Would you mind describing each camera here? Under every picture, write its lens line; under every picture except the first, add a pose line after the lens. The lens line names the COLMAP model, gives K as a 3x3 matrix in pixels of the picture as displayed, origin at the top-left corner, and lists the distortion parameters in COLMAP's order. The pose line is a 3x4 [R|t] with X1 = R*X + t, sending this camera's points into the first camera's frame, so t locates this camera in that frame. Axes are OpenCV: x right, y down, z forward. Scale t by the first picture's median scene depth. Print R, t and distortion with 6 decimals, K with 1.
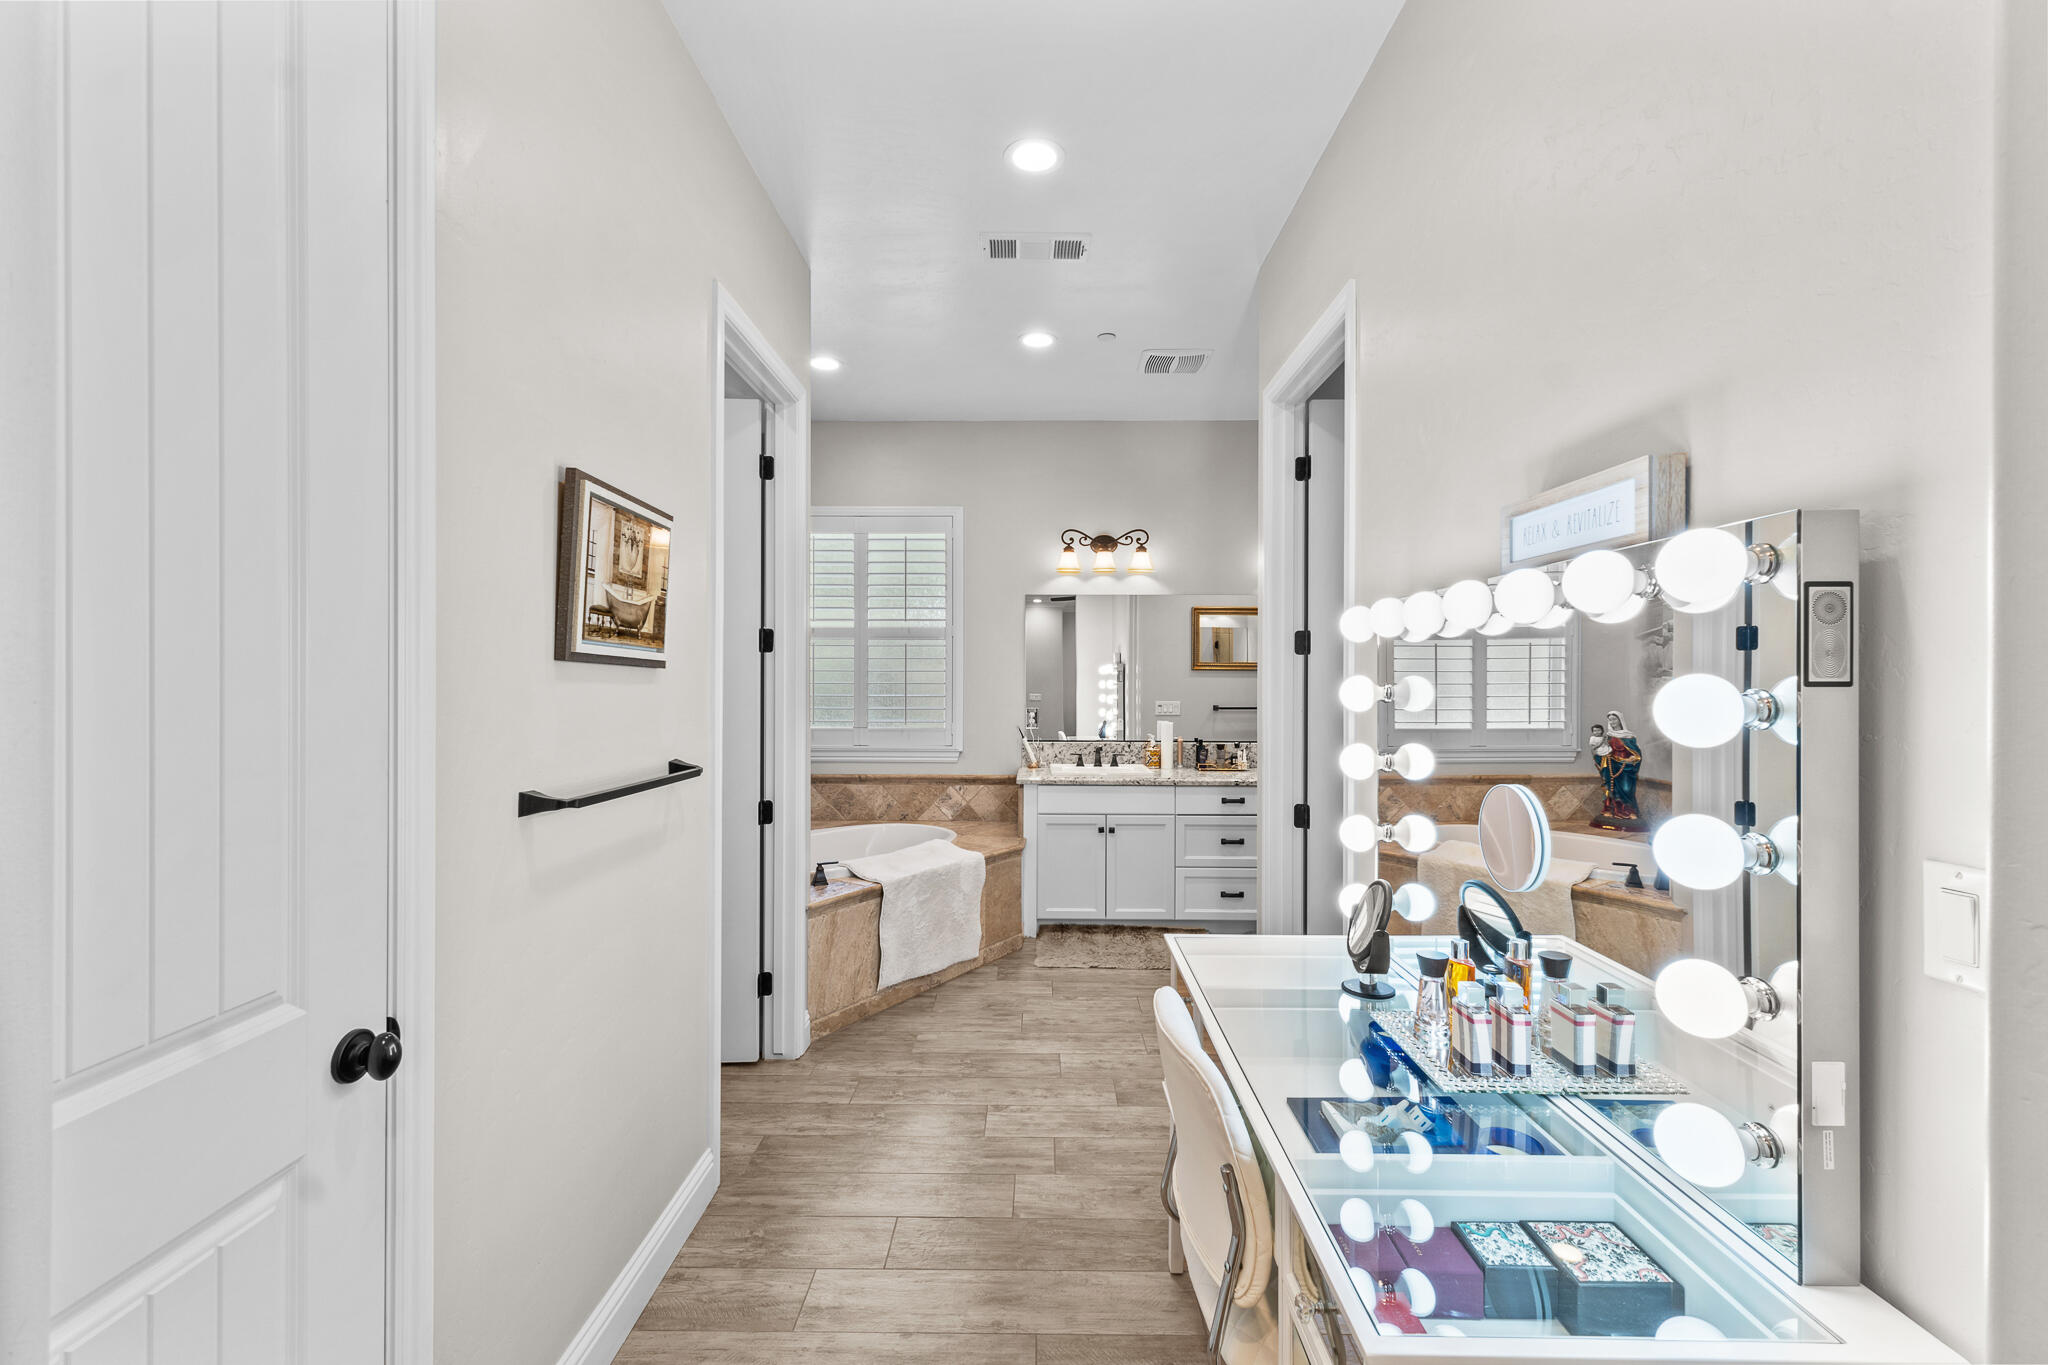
lens RADIAL K [[869.5, 0, 1024.2], [0, 869.5, 678.1], [0, 0, 1]] dist [0.005799, 0.001061]
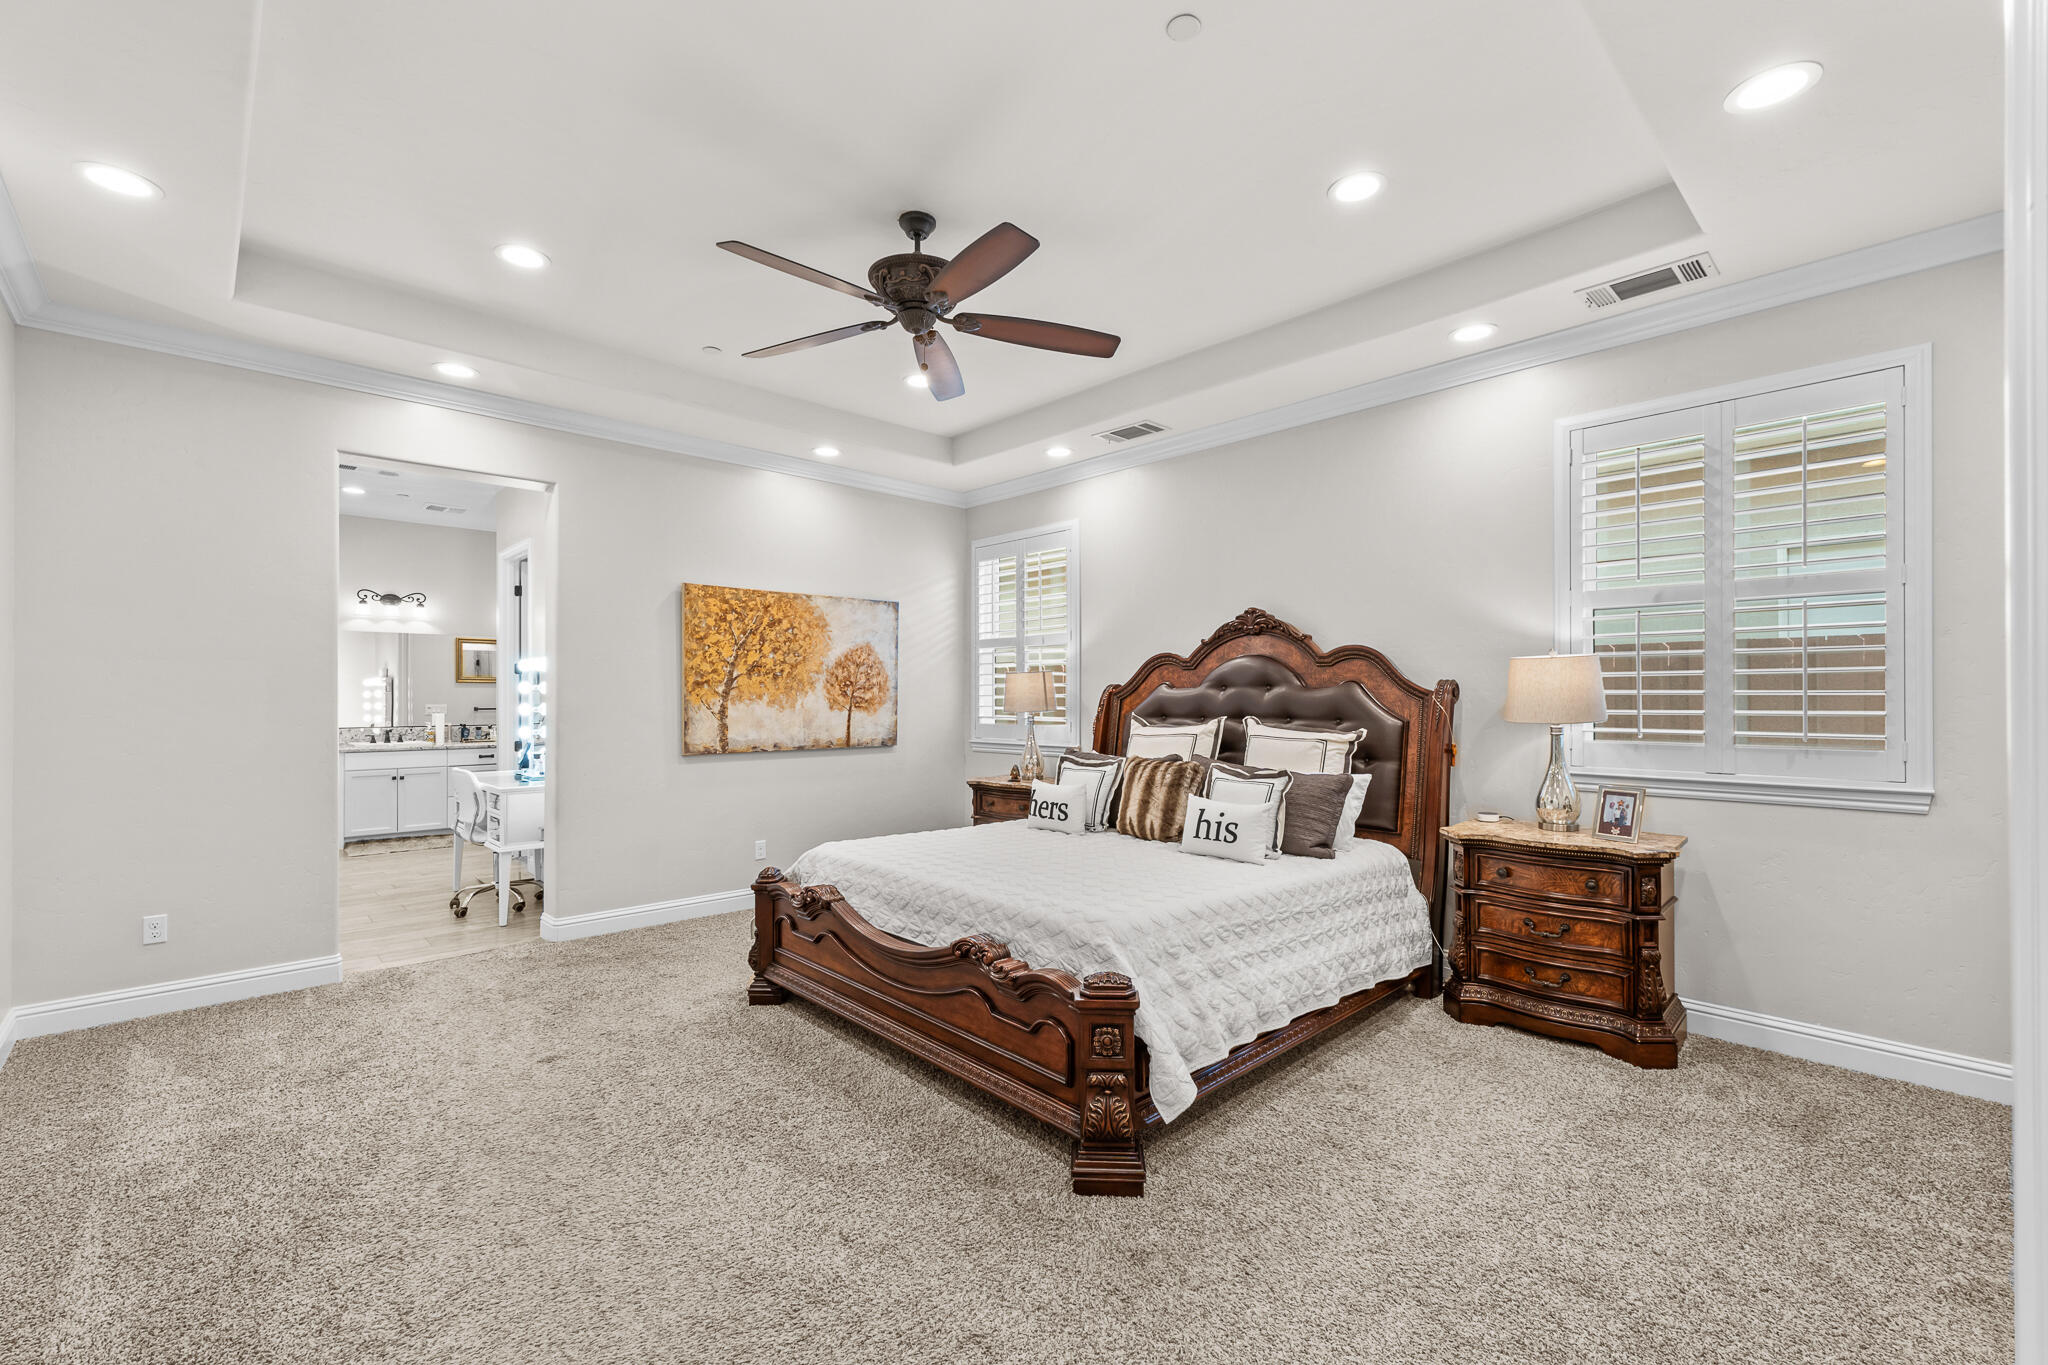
lens RADIAL K [[869.5, 0, 1028.1], [0, 869.5, 690.7], [0, 0, 1]] dist [0.005799, 0.001061]
pose [[0.713277, -0.002363, 0.700878, -0.190682], [0.004944, 0.999986, -0.001659, 0.015954], [-0.700865, 0.004649, 0.713279, -0.916527]]
